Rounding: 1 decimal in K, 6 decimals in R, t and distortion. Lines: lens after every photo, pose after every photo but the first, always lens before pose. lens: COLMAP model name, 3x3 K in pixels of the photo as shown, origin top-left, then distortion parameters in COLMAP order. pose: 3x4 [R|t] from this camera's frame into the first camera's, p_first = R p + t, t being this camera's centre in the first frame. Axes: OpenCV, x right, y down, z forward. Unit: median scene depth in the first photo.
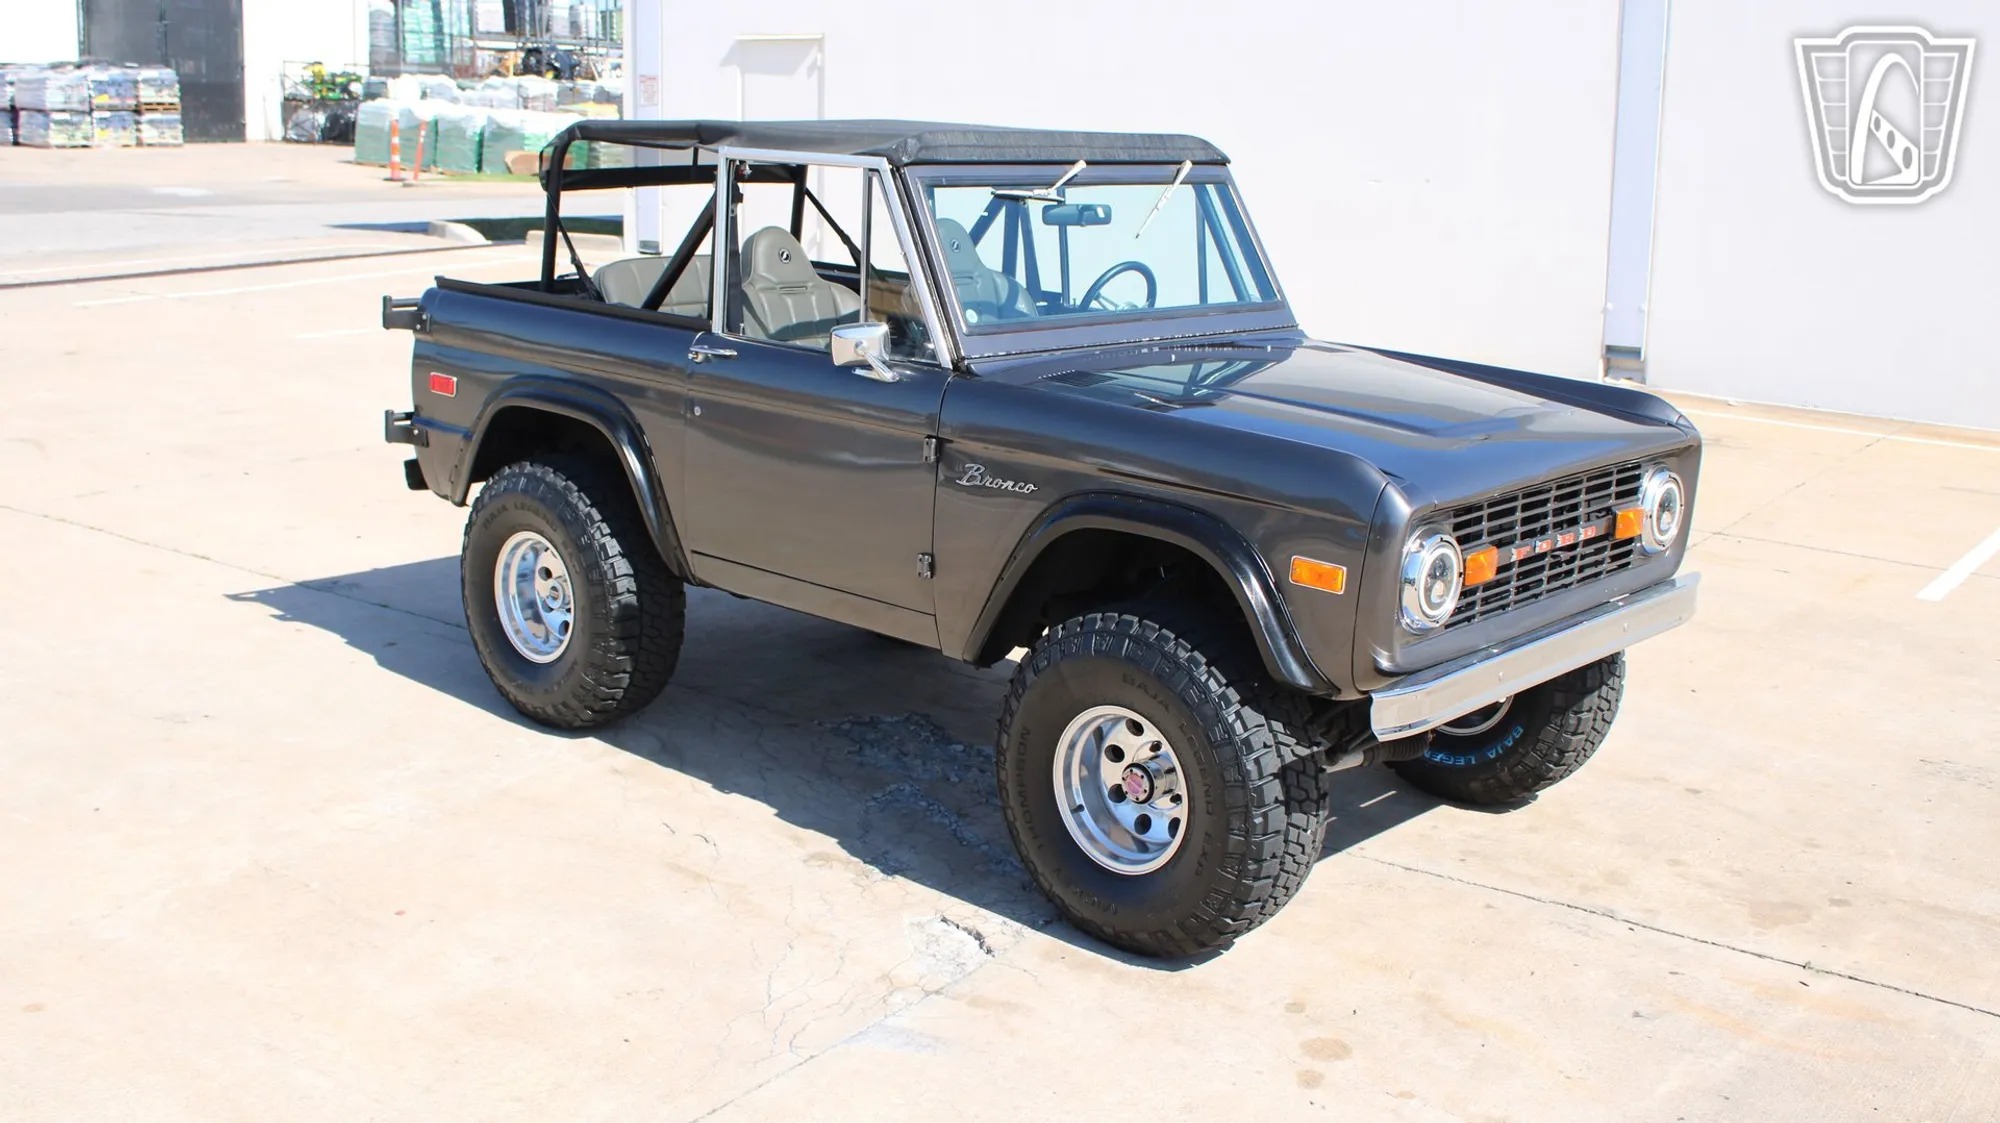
lens RADIAL K [[2122.2, 0, 1008.3], [0, 2122.2, 596.5], [0, 0, 1]] dist [-0.062144, 0.000000]
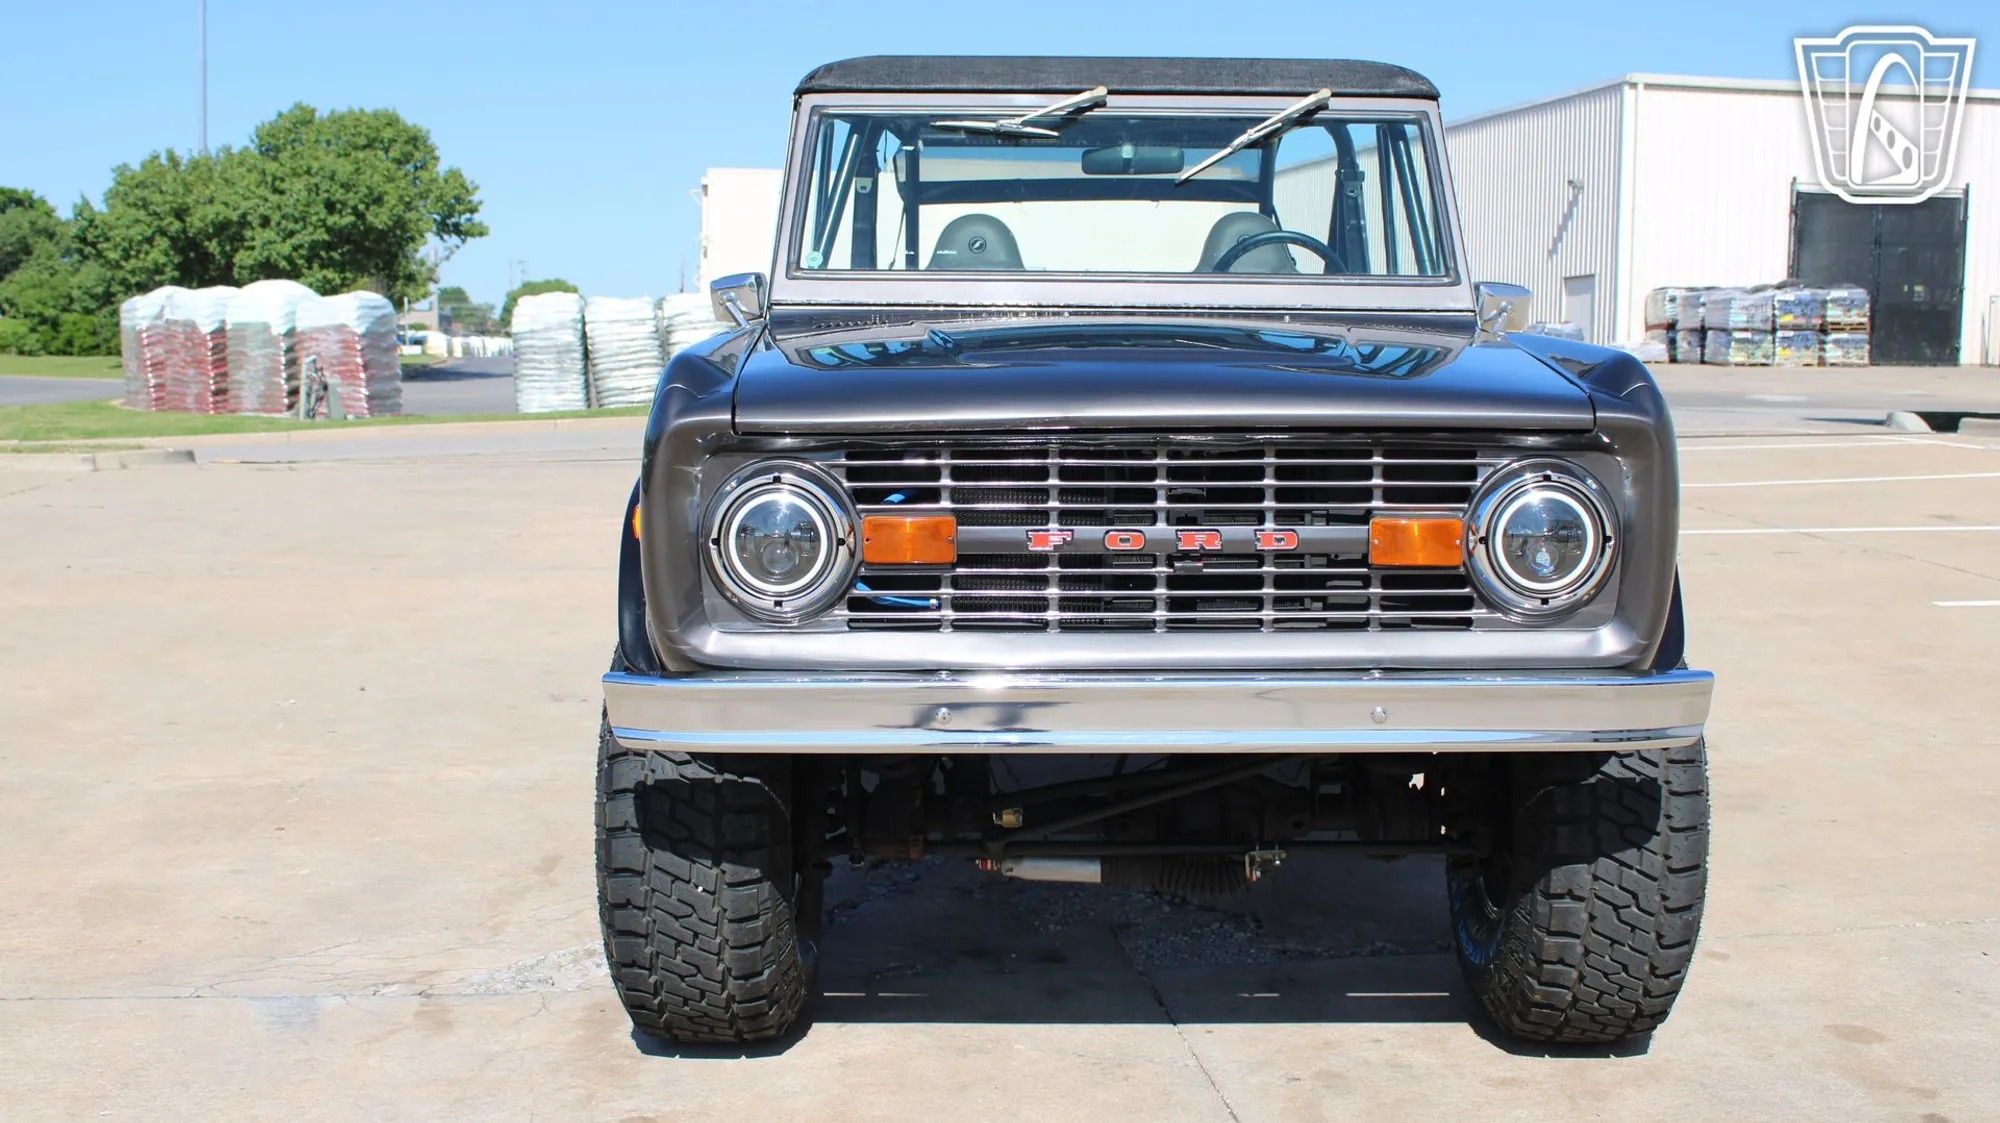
lens RADIAL K [[2122.2, 0, 963.5], [0, 2122.2, 561.3], [0, 0, 1]] dist [-0.062144, 0.000000]
pose [[0.647723, 0.060017, -0.759508, 0.580610], [-0.162584, 0.984818, -0.060834, 0.023787], [0.744326, 0.162888, 0.647647, 0.453377]]
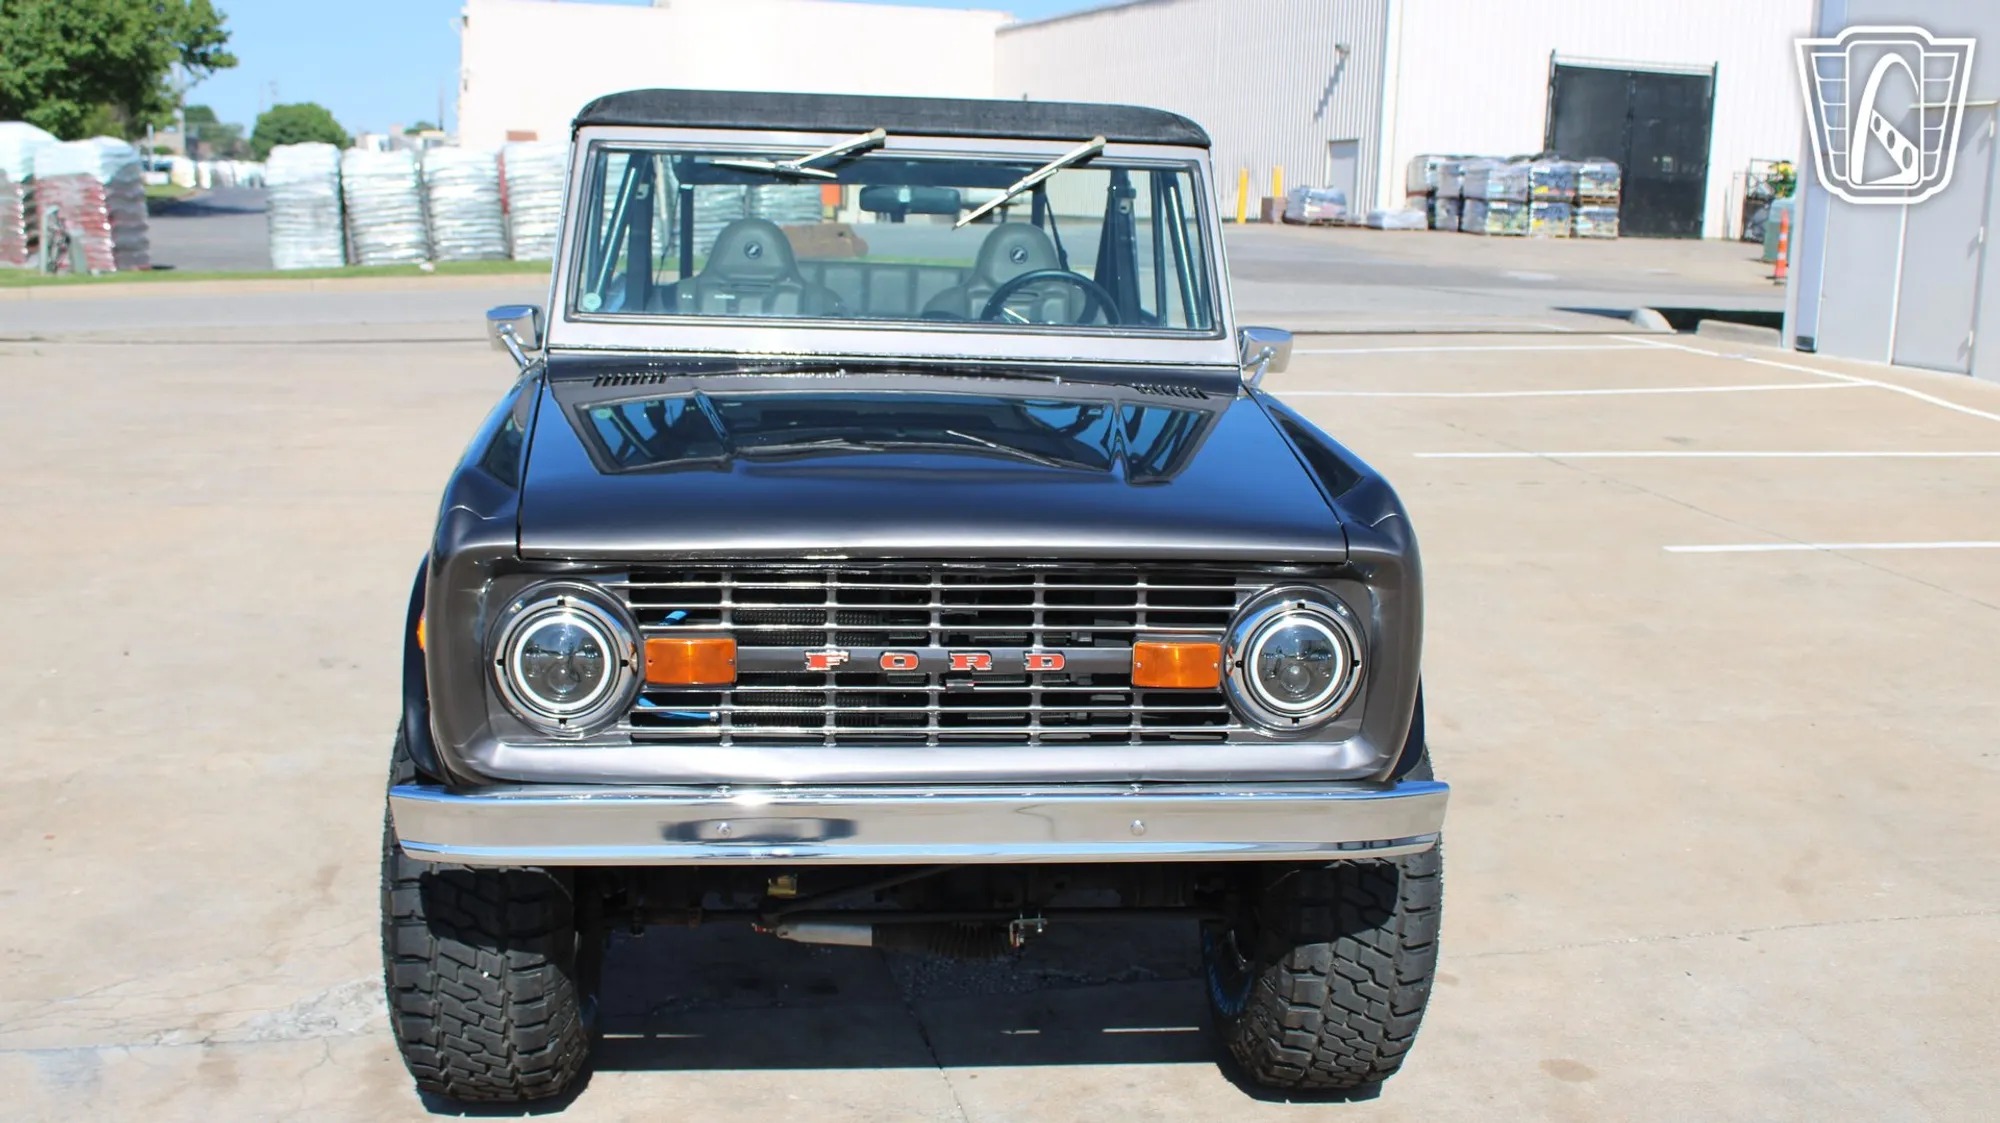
lens RADIAL K [[2122.2, 0, 956.0], [0, 2122.2, 565.5], [0, 0, 1]] dist [-0.062144, 0.000000]
pose [[0.723903, 0.124478, -0.678579, 0.584997], [-0.169220, 0.985578, 0.000272, -0.046332], [0.668827, 0.114632, 0.734527, 0.428367]]
